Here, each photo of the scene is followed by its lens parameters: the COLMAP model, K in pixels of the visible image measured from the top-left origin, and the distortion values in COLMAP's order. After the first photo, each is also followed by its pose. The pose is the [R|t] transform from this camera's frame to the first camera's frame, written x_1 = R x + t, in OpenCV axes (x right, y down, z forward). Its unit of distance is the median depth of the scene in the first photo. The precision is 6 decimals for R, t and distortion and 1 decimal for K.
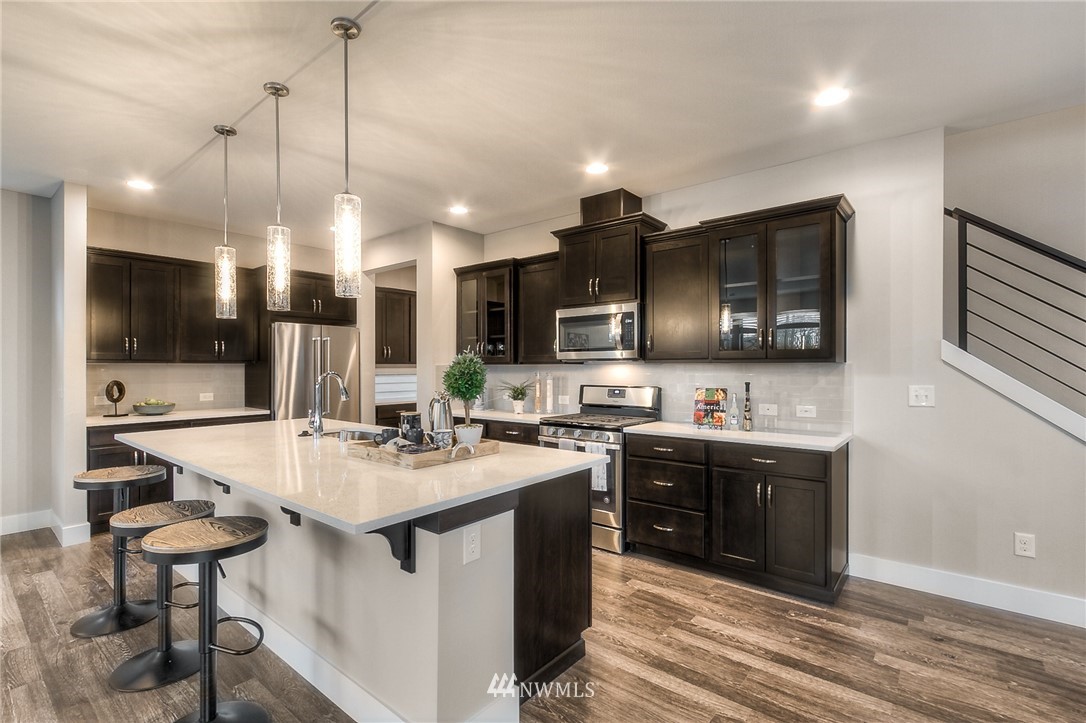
lens RADIAL K [[502.1, 0, 545.0], [0, 502.1, 368.1], [0, 0, 1]] dist [-0.004964, 0.000190]
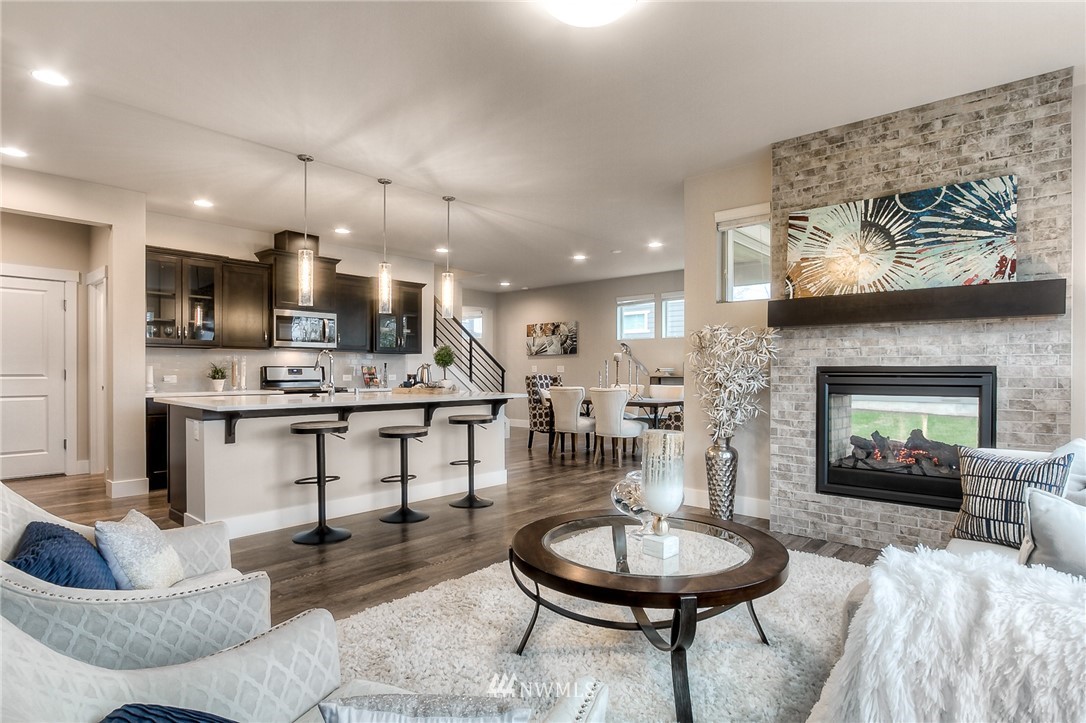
lens RADIAL K [[573.8, 0, 540.1], [0, 573.8, 376.4], [0, 0, 1]] dist [-0.001776, 0.000412]
pose [[0.037651, -0.008817, 0.999252, -1.633498], [-0.003701, 0.999953, 0.008963, 0.052204], [-0.999284, -0.004036, 0.037617, 0.271886]]
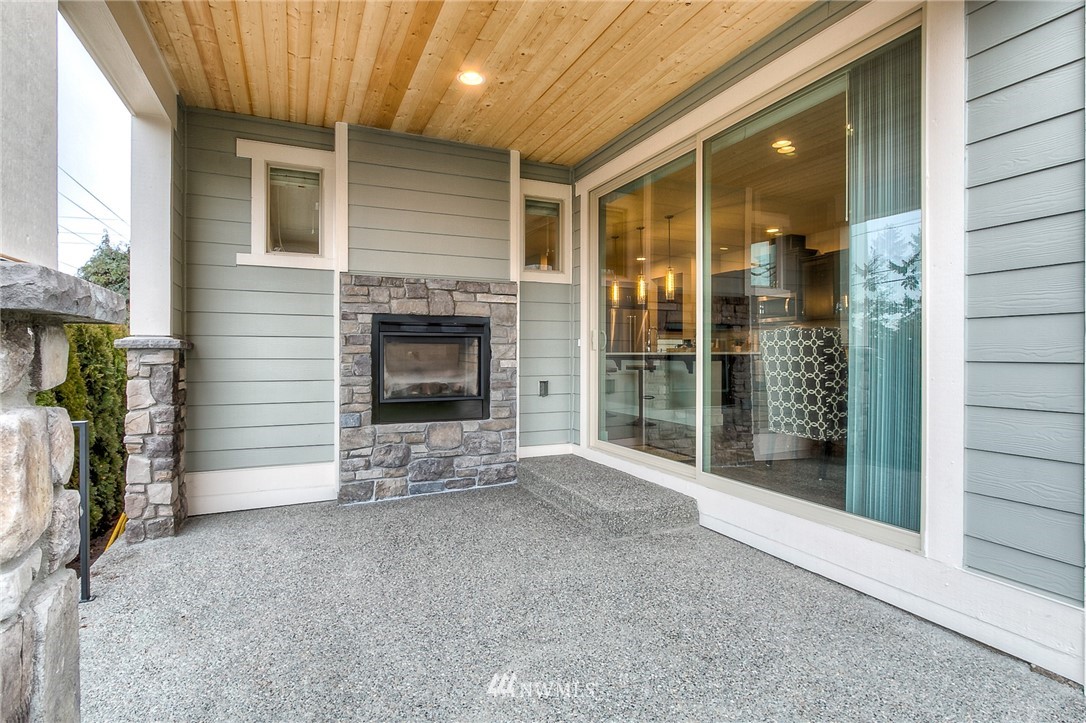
lens RADIAL K [[554.7, 0, 543.0], [0, 554.7, 361.5], [0, 0, 1]] dist [-0.000149, -0.000066]
pose [[0.897086, 0.003203, -0.441844, 0.245349], [-0.000175, 0.999976, 0.006896, 0.128922], [0.441856, -0.006109, 0.897065, -1.448938]]
